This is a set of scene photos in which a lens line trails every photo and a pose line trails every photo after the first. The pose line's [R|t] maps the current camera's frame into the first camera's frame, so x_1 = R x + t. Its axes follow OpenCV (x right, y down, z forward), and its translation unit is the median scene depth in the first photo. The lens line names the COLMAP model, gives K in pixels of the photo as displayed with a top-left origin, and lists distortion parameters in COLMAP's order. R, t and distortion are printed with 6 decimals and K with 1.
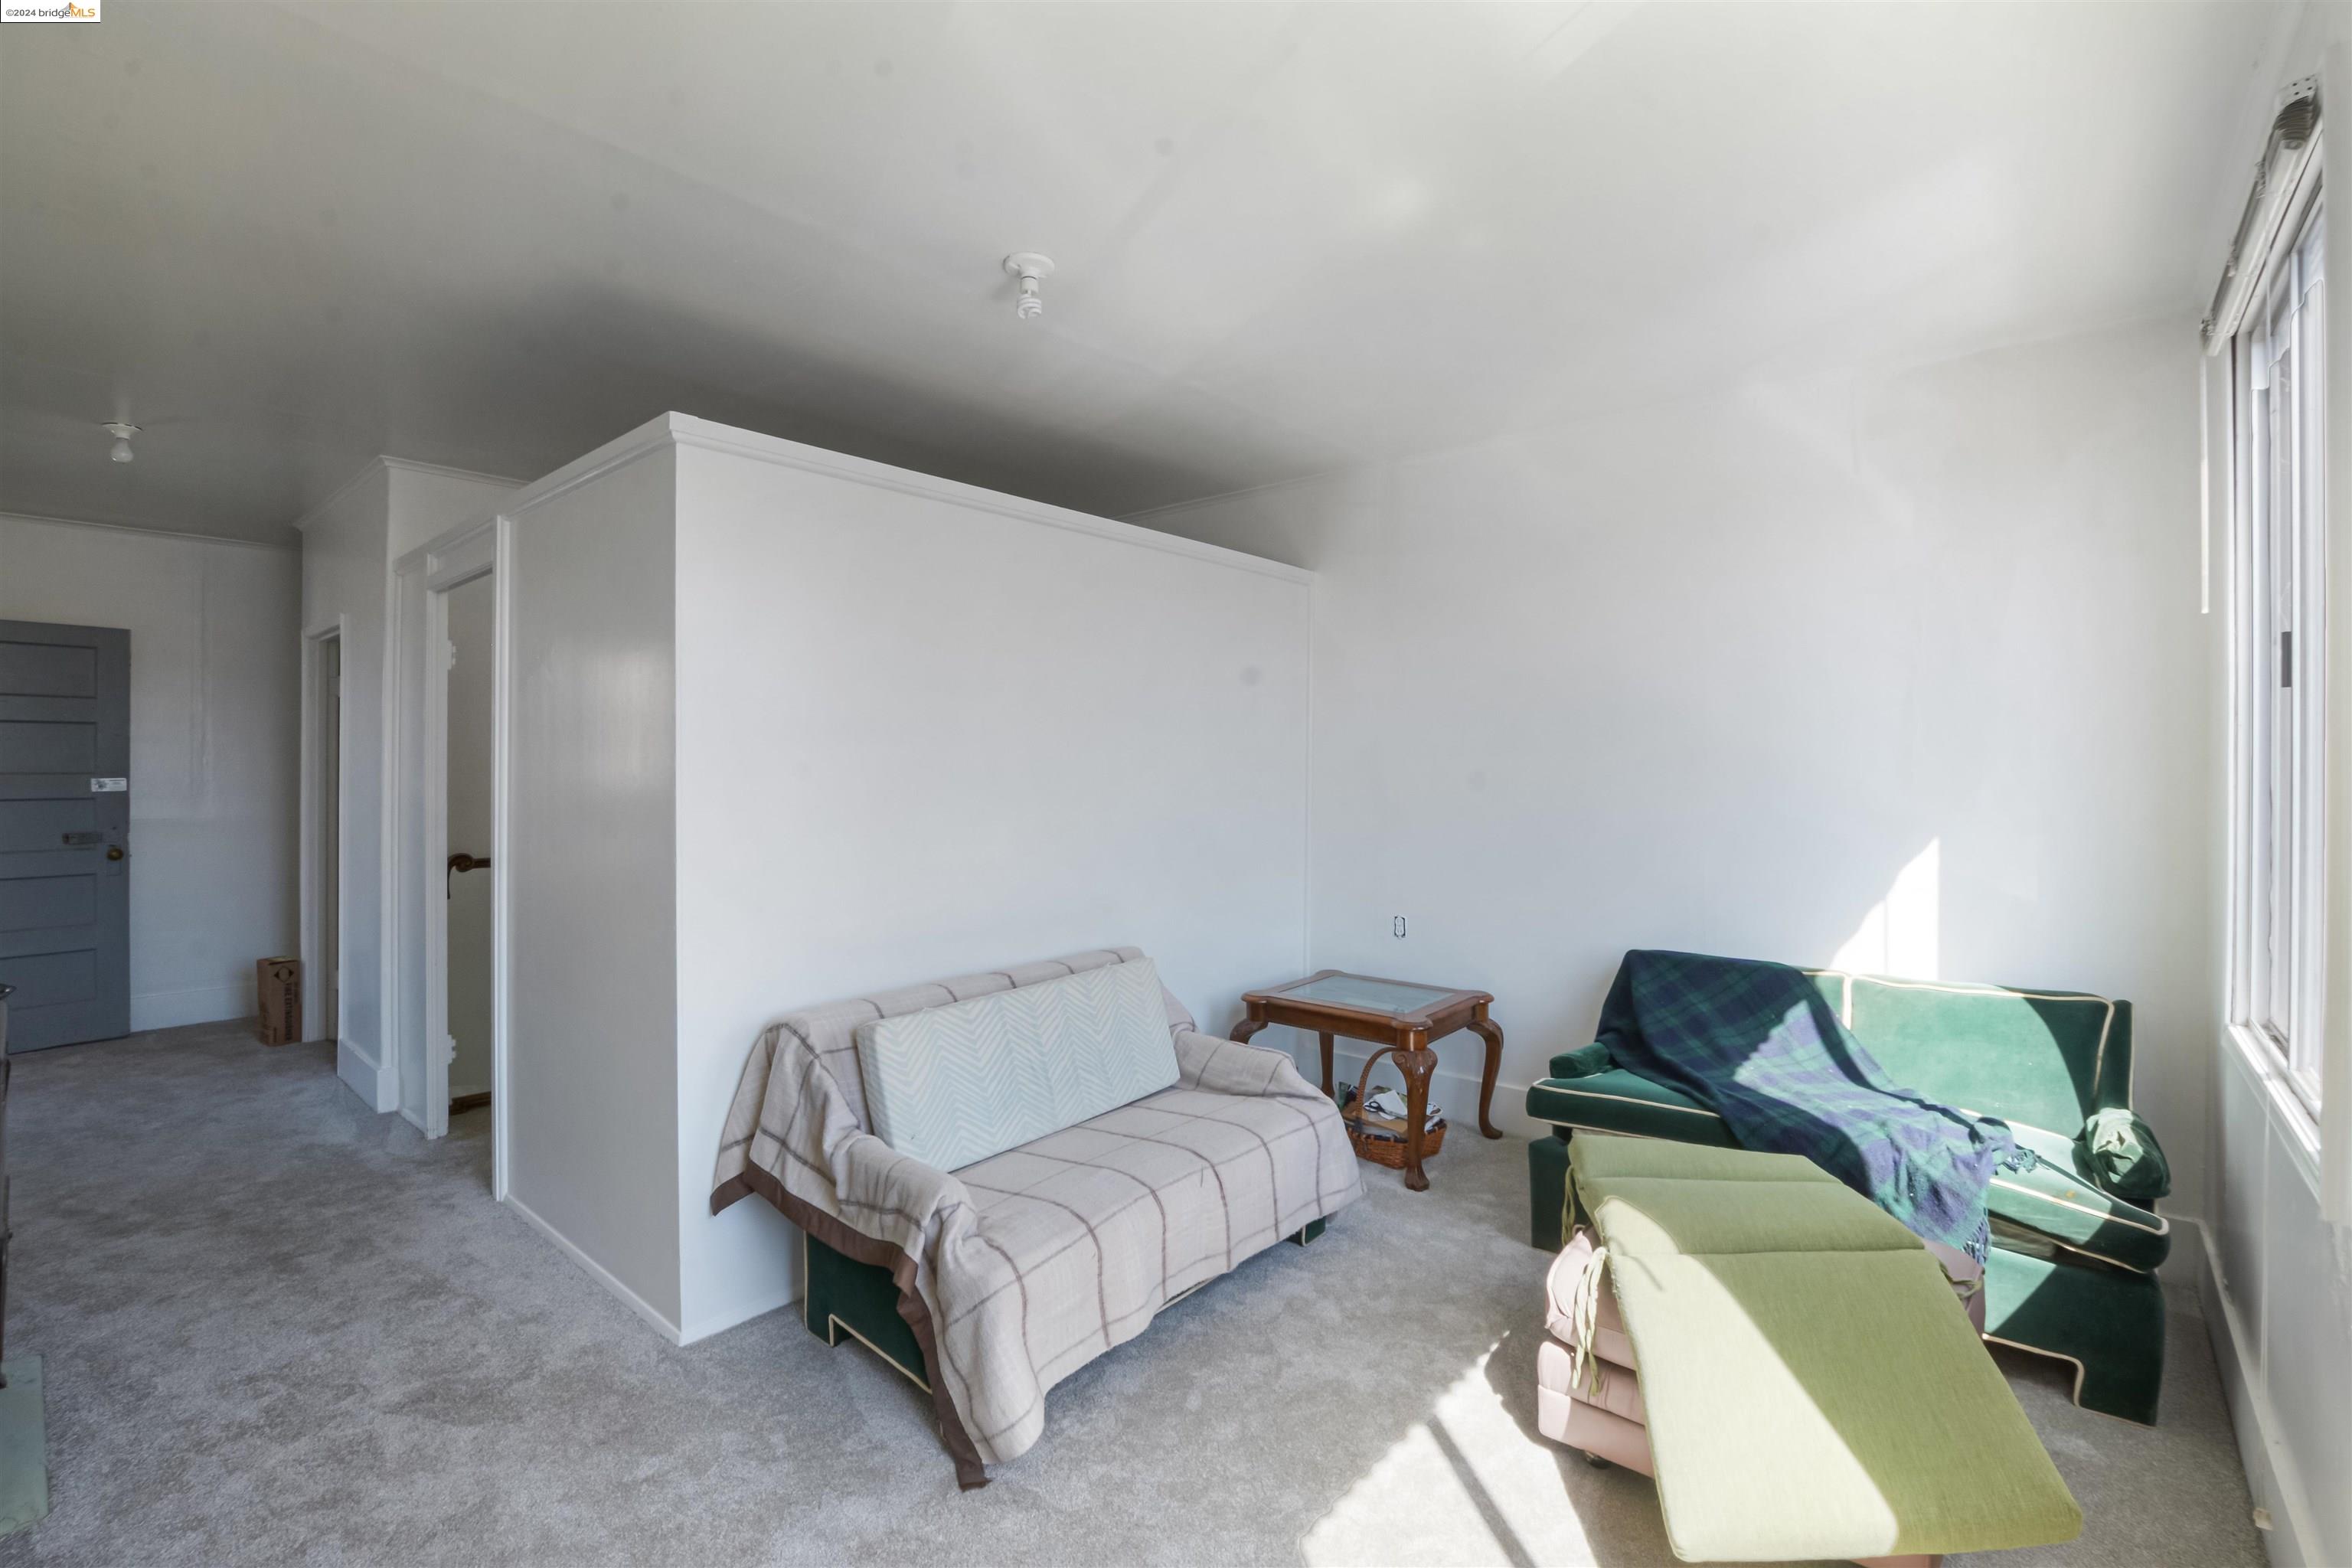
lens RADIAL K [[1076.7, 0, 1170.3], [0, 1076.7, 797.6], [0, 0, 1]] dist [-0.019281, 0.000678]
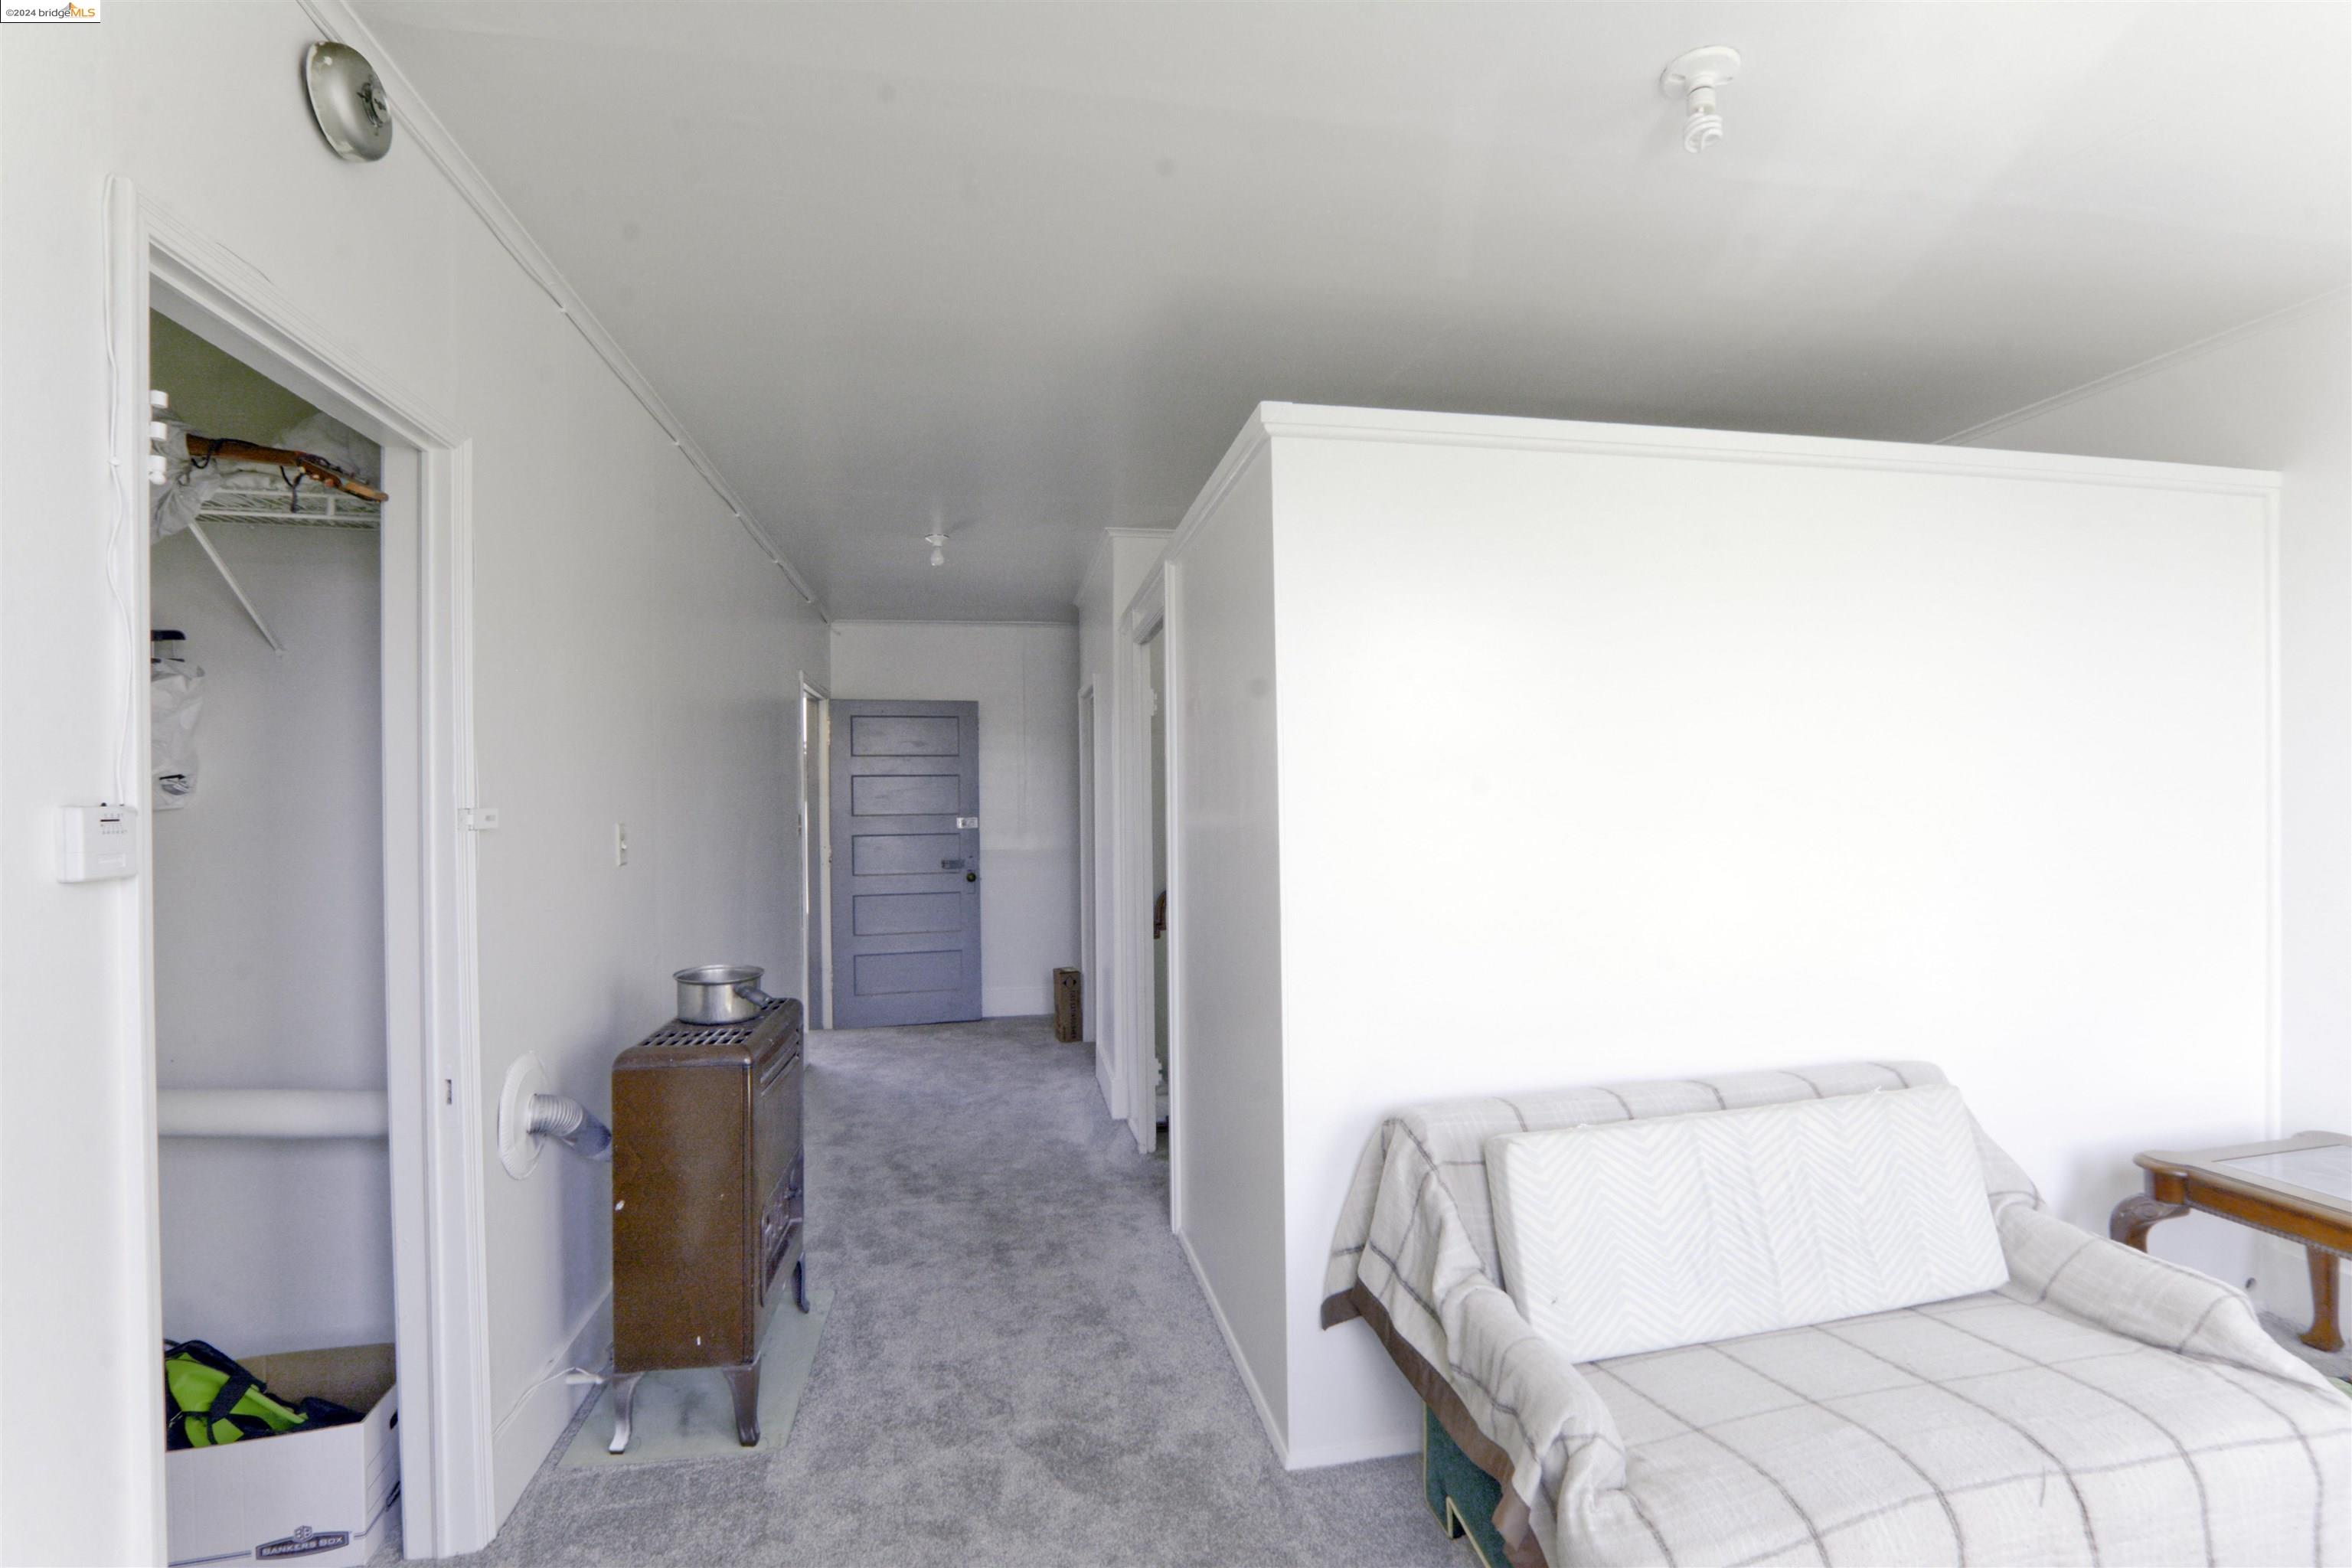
lens RADIAL K [[1077.7, 0, 1179.7], [0, 1077.7, 805.8], [0, 0, 1]] dist [-0.029131, 0.005720]
pose [[0.783647, -0.010295, -0.621121, 0.019229], [-0.004331, 0.999748, -0.022035, -0.009192], [0.621191, 0.019958, 0.783405, 0.231259]]
